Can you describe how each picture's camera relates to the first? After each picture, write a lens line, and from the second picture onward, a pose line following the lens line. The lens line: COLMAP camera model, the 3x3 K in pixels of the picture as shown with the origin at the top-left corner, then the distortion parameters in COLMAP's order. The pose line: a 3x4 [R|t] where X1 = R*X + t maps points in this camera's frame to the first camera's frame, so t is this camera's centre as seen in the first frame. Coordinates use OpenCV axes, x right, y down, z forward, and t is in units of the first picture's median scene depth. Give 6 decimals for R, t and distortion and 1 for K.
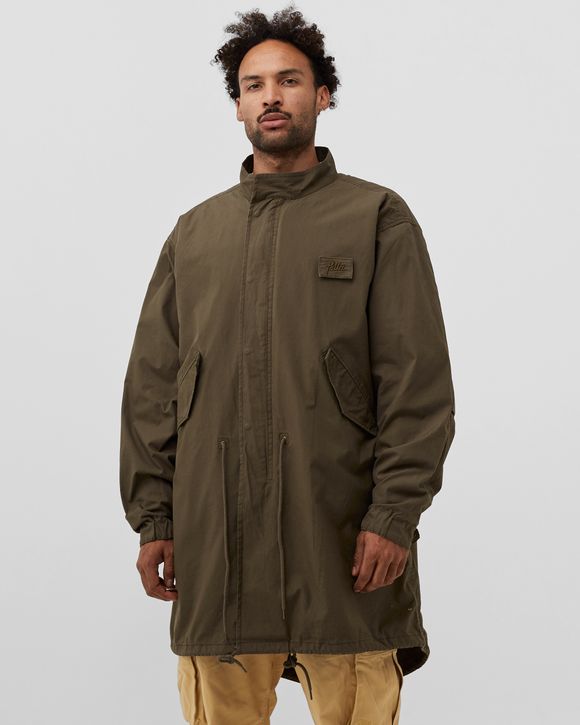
lens RADIAL K [[1093.6, 0, 290.0], [0, 1093.6, 362.5], [0, 0, 1]] dist [0.008941, -0.122812]
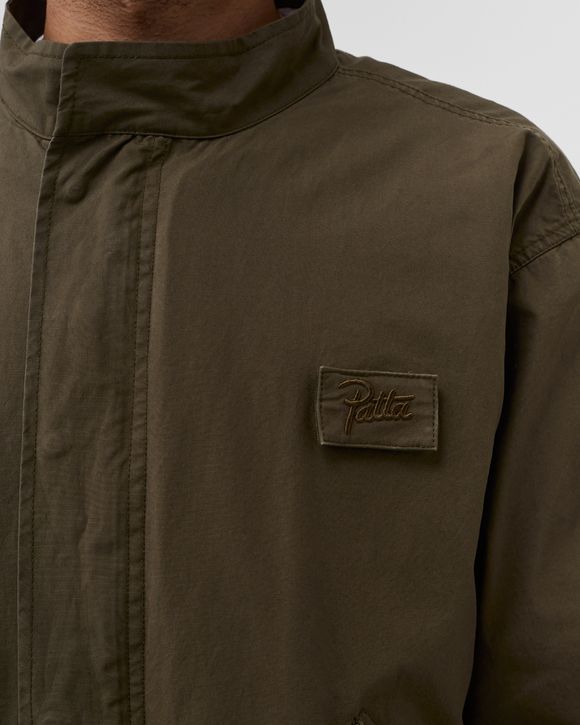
lens RADIAL K [[1093.6, 0, 290.0], [0, 1093.6, 362.5], [0, 0, 1]] dist [0.008941, -0.122812]
pose [[0.971707, -0.018435, 0.235470, -0.042880], [-0.009879, 0.992905, 0.118499, -0.127776], [-0.235984, -0.117472, 0.964630, 0.728510]]
